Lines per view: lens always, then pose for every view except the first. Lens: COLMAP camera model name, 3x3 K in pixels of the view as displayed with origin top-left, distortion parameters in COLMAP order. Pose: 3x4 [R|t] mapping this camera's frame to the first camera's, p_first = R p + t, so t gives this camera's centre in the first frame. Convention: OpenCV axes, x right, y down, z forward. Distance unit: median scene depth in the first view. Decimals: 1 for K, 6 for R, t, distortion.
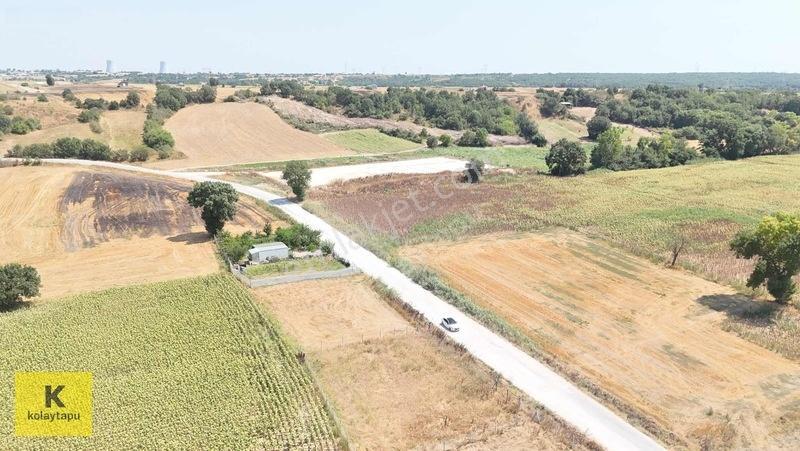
lens RADIAL K [[588.8, 0, 398.3], [0, 588.8, 224.0], [0, 0, 1]] dist [0.072032, -0.070272]
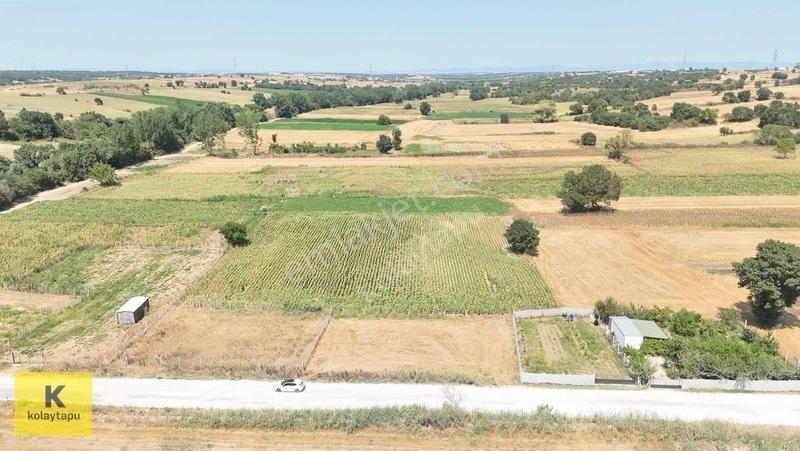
lens RADIAL K [[588.8, 0, 403.7], [0, 588.8, 220.0], [0, 0, 1]] dist [0.072032, -0.070272]
pose [[-0.488052, 0.207377, -0.847821, 0.366158], [-0.207137, 0.916094, 0.343316, -0.199401], [0.847880, 0.343171, -0.404146, 0.770183]]
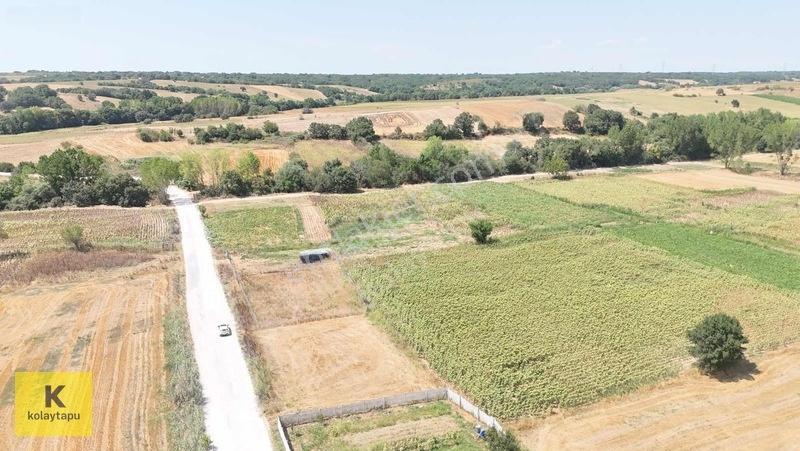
lens RADIAL K [[588.8, 0, 400.8], [0, 588.8, 226.7], [0, 0, 1]] dist [0.072032, -0.070272]
pose [[-0.997180, -0.016904, 0.073119, -0.159292], [0.019346, 0.883476, 0.468077, -0.255025], [-0.072511, 0.468172, -0.880657, 0.994815]]
